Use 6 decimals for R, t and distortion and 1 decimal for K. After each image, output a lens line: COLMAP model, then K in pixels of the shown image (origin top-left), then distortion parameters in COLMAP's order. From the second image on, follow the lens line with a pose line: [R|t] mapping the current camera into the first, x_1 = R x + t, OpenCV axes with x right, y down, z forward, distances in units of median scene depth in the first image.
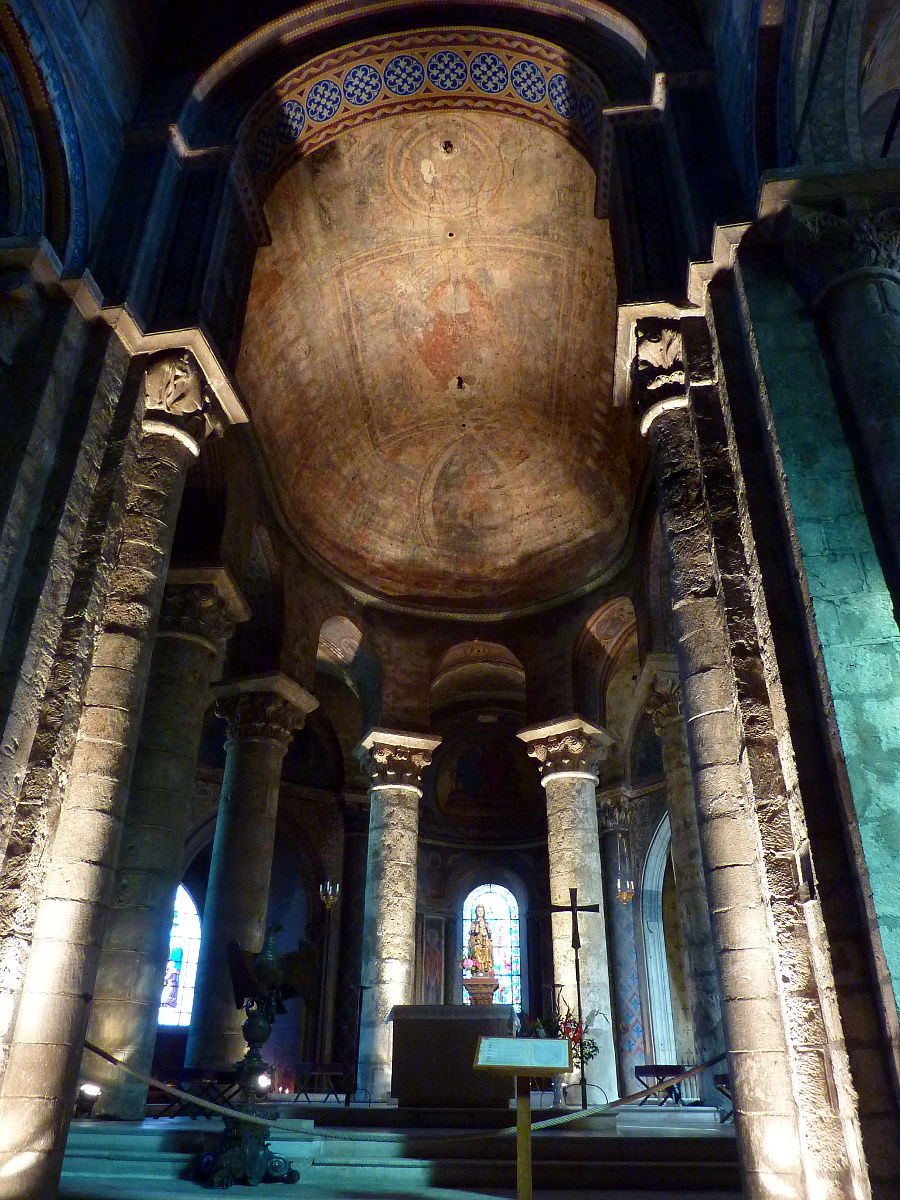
lens RADIAL K [[895.2, 0, 452.4], [0, 895.2, 603.7], [0, 0, 1]] dist [-0.034760, 0.005494]
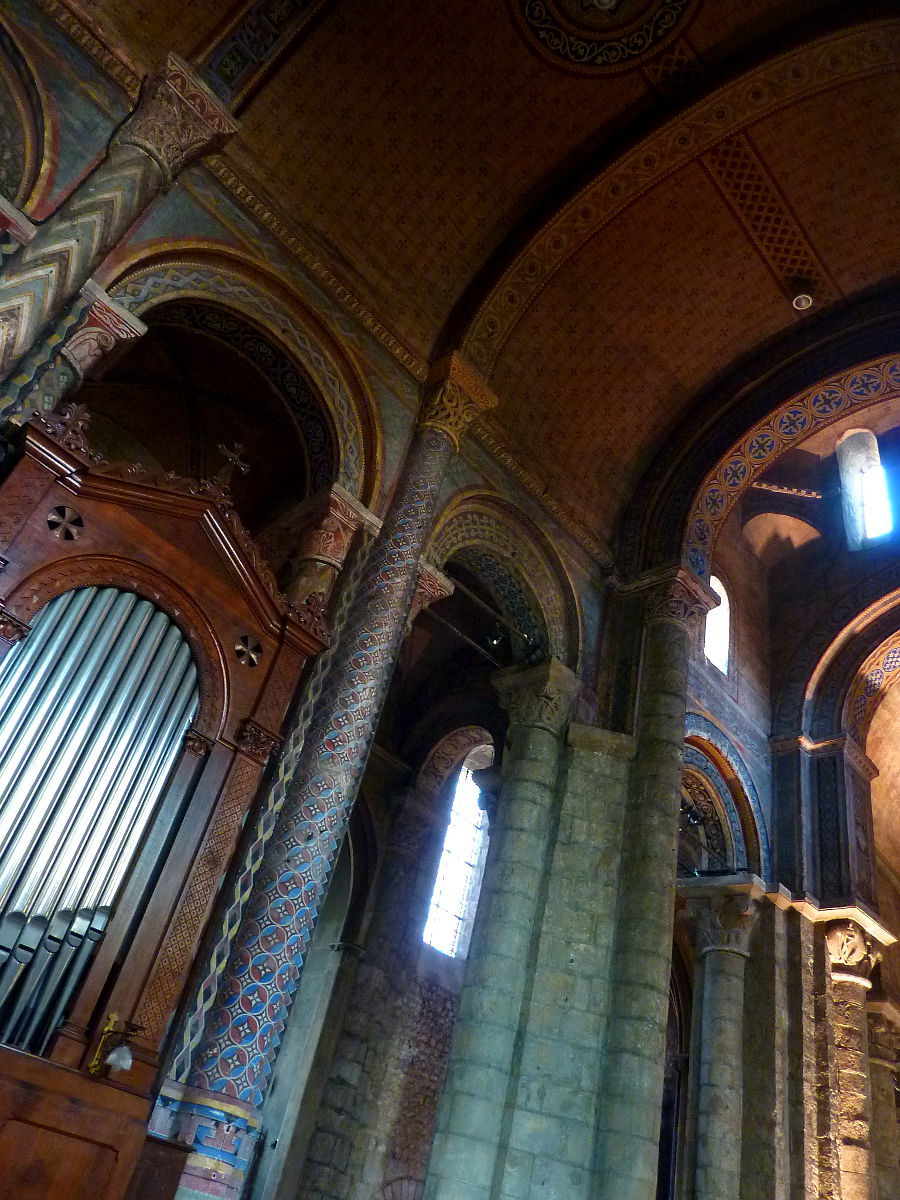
lens RADIAL K [[895.2, 0, 446.6], [0, 895.2, 591.3], [0, 0, 1]] dist [-0.034760, 0.005494]
pose [[0.790537, -0.232937, -0.566384, 0.157185], [0.099702, 0.961453, -0.256256, -0.542381], [0.604243, 0.146111, 0.783289, -0.745282]]
